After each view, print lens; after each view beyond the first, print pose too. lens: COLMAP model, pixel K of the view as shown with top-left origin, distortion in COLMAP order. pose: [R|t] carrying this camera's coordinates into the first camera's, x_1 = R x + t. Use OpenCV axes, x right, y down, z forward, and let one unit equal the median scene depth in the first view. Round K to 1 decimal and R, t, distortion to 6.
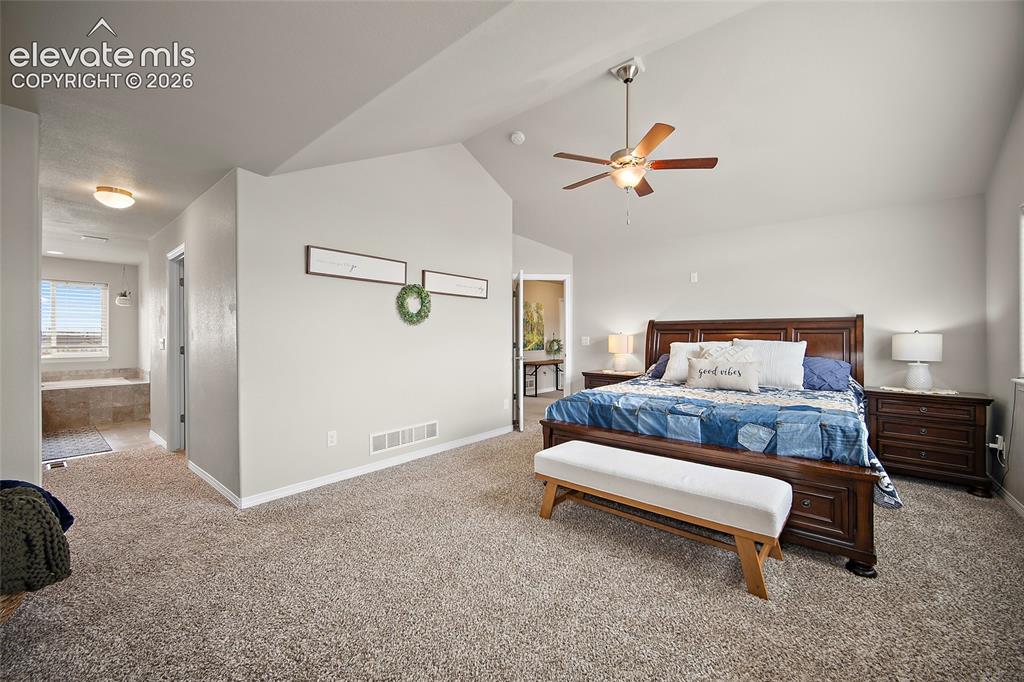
lens RADIAL K [[402.6, 0, 509.6], [0, 402.6, 337.2], [0, 0, 1]] dist [-0.002318, 0.000156]
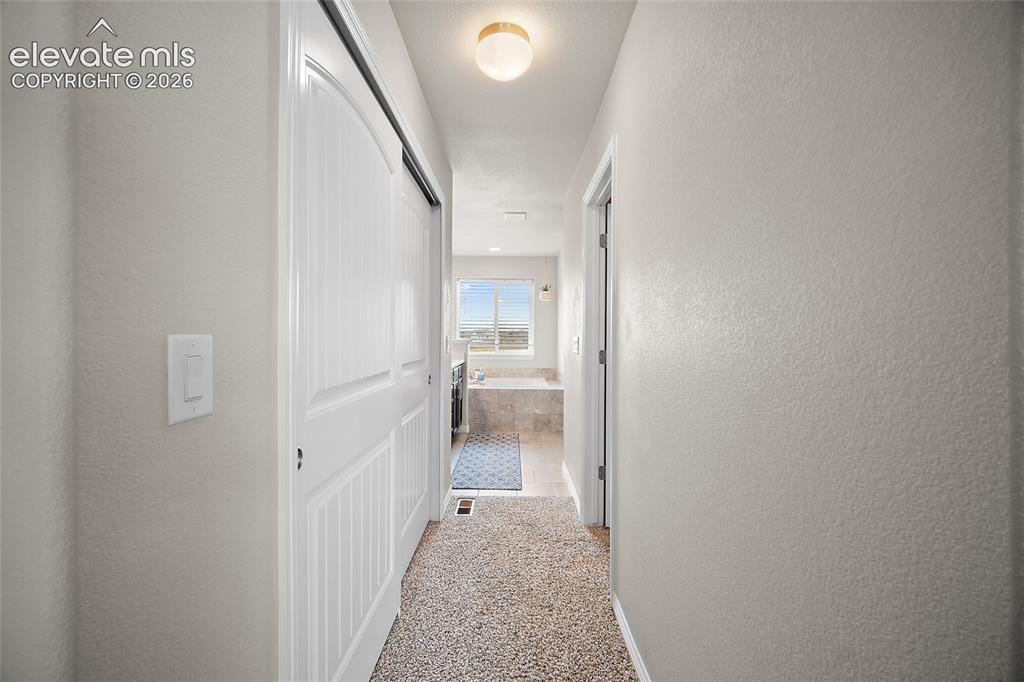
lens RADIAL K [[398.6, 0, 505.9], [0, 398.6, 340.5], [0, 0, 1]] dist [-0.002226, -0.000047]
pose [[0.627559, 0.015684, -0.778411, -0.331919], [-0.008839, 0.999876, 0.013020, 0.001493], [0.778519, -0.001291, 0.627620, 0.387342]]
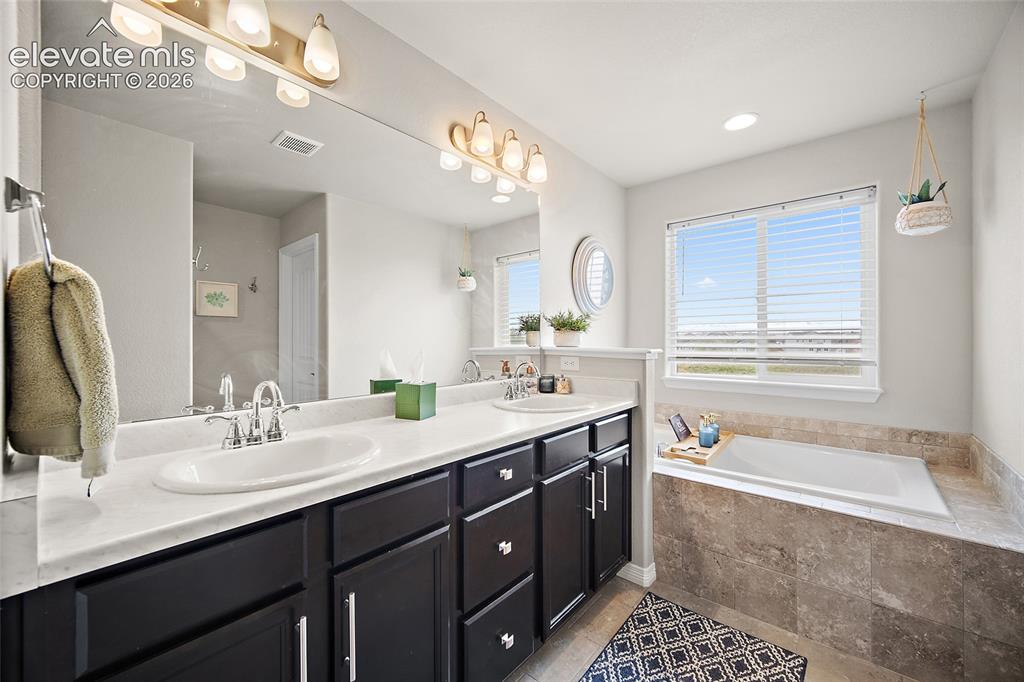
lens RADIAL K [[400.8, 0, 510.9], [0, 400.8, 344.8], [0, 0, 1]] dist [-0.001988, -0.000167]
pose [[-0.010522, 0.001450, -0.999944, -0.704268], [0.001908, 0.999997, 0.001430, 0.006770], [0.999943, -0.001893, -0.010525, 0.745089]]
